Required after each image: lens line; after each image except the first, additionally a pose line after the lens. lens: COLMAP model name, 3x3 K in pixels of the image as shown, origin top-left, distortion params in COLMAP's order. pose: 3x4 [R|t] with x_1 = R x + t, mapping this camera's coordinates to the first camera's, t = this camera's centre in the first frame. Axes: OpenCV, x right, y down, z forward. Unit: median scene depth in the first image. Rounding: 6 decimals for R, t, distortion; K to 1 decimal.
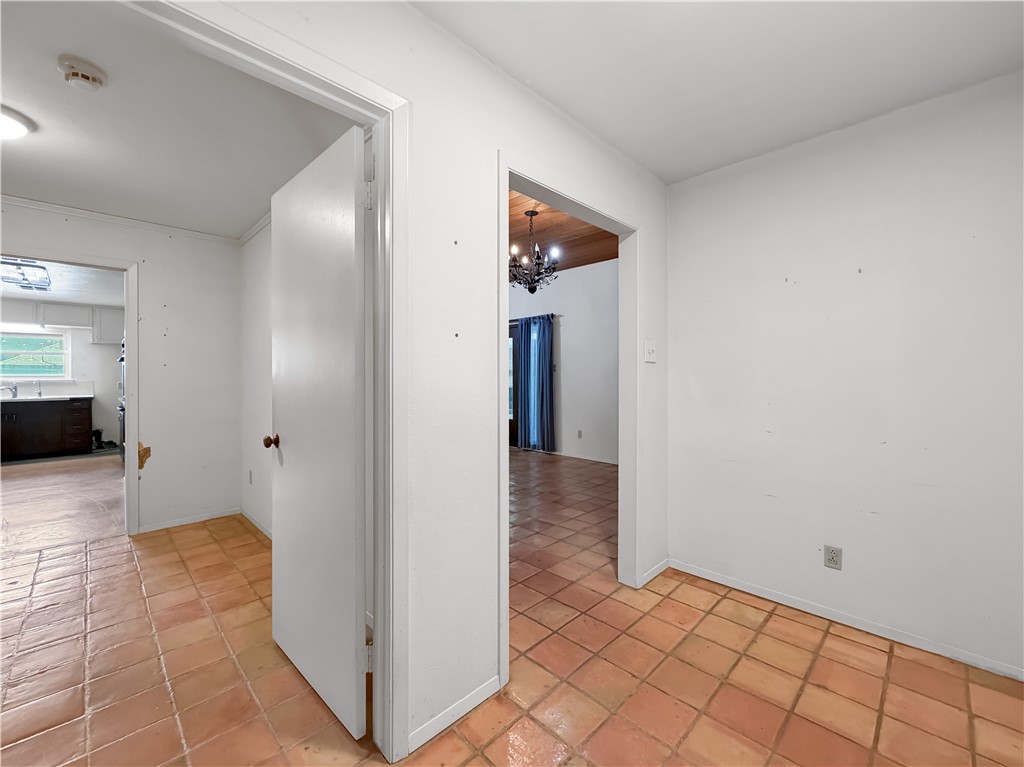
lens RADIAL K [[414.8, 0, 512.8], [0, 414.8, 377.3], [0, 0, 1]] dist [0.000382, 0.000151]
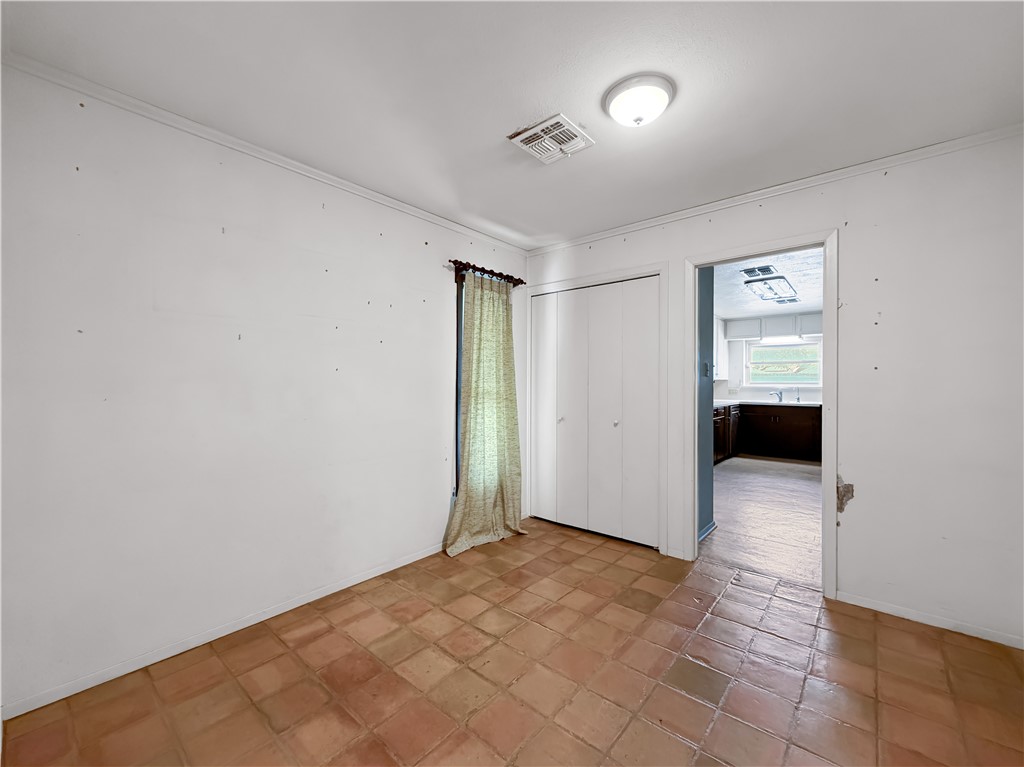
lens RADIAL K [[414.8, 0, 503.5], [0, 414.8, 383.3], [0, 0, 1]] dist [0.000382, 0.000151]
pose [[0.049313, 0.002327, -0.998781, -0.111522], [-0.002758, 0.999994, 0.002194, -0.002524], [0.998780, 0.002646, 0.049319, 0.209190]]
